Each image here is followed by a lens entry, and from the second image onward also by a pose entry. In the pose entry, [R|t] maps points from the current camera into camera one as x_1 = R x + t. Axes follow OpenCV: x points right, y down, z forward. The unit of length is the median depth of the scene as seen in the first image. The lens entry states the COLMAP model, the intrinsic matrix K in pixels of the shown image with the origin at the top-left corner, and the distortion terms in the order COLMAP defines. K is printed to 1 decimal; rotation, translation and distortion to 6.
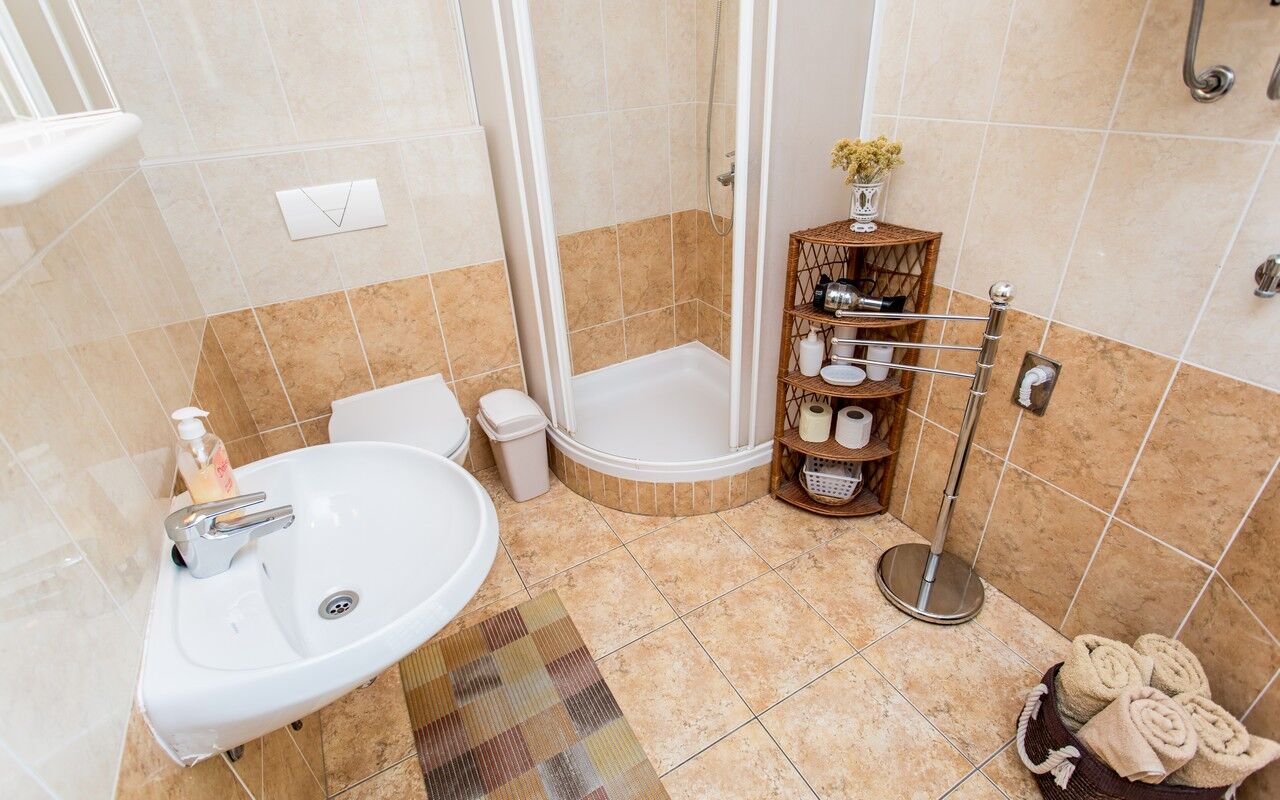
lens RADIAL K [[608.3, 0, 629.8], [0, 608.3, 386.5], [0, 0, 1]] dist [-0.003477, 0.001636]
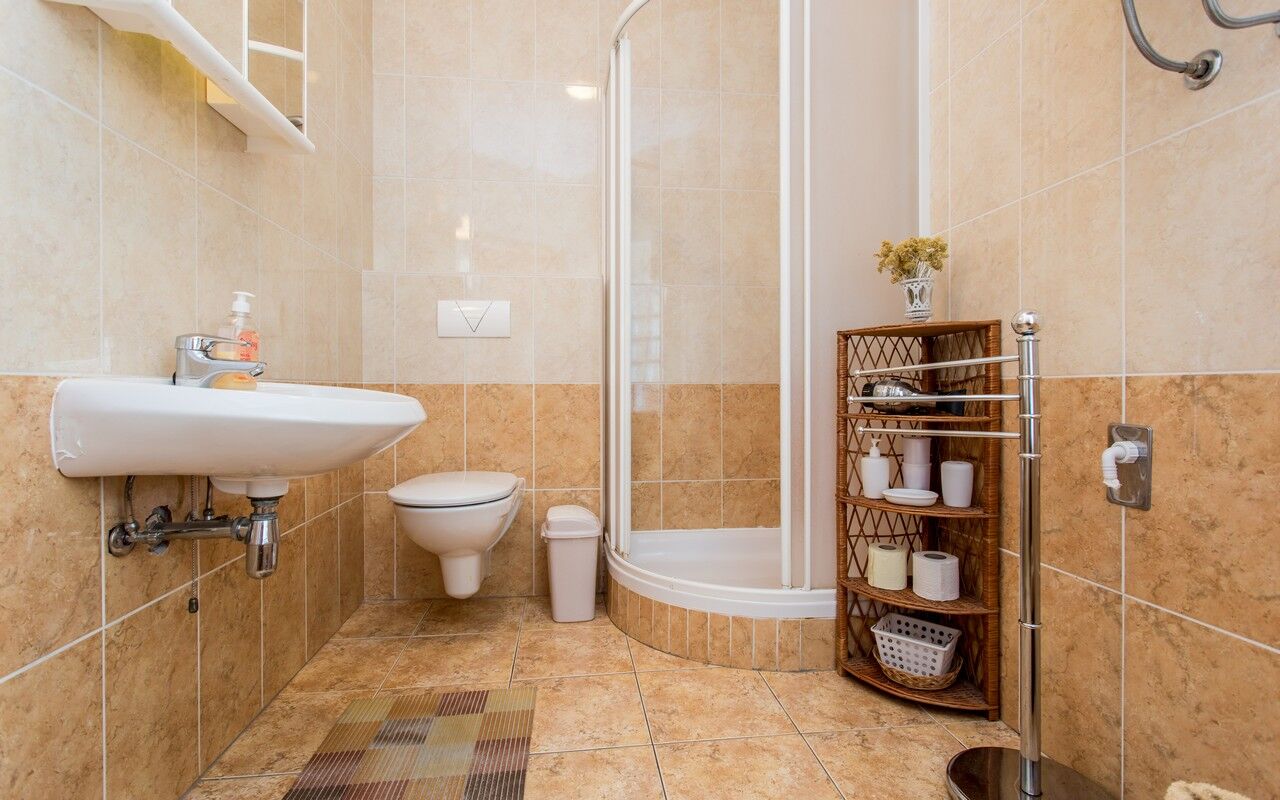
lens RADIAL K [[608.3, 0, 632.9], [0, 608.3, 387.6], [0, 0, 1]] dist [-0.003477, 0.001636]
pose [[0.923015, 0.054171, -0.380932, 0.317462], [-0.232768, 0.866939, -0.440723, 0.319907], [0.306370, 0.495462, 0.812807, 0.128939]]
